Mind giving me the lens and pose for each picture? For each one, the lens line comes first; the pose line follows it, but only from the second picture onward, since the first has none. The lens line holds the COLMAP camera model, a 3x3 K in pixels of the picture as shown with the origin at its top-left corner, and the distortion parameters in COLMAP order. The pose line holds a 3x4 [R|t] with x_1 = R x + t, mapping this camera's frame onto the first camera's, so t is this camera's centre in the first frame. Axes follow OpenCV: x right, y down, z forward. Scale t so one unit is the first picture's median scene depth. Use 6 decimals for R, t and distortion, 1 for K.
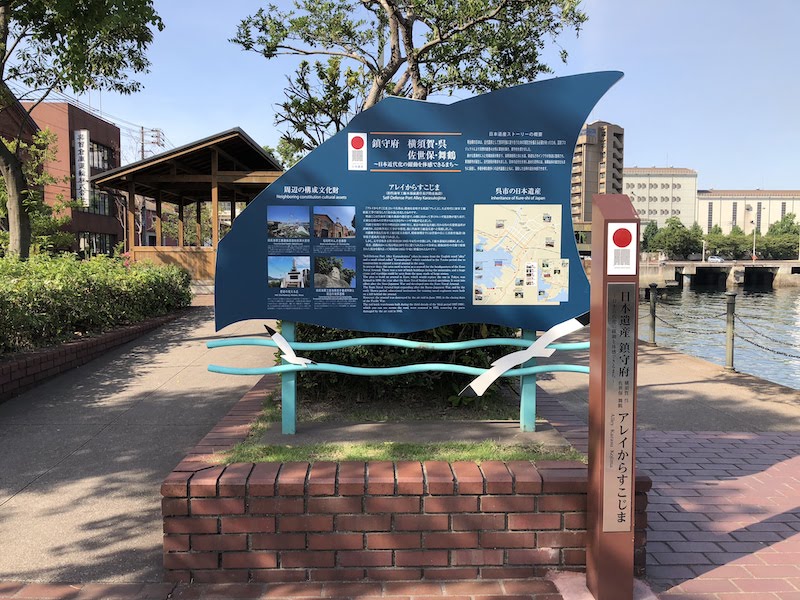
lens RADIAL K [[665.6, 0, 390.9], [0, 665.6, 306.8], [0, 0, 1]] dist [0.013685, -0.043034]
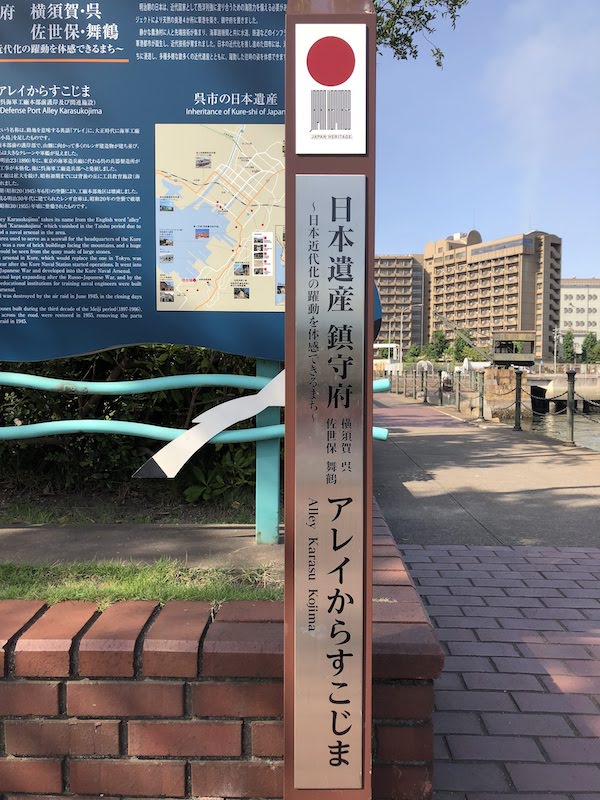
lens RADIAL K [[665.6, 0, 314.6], [0, 665.6, 407.5], [0, 0, 1]] dist [0.013685, -0.043034]
pose [[0.999707, 0.005800, -0.023482, 0.266625], [-0.006304, 0.999750, -0.021463, 0.087889], [0.023352, 0.021605, 0.999494, 0.459977]]
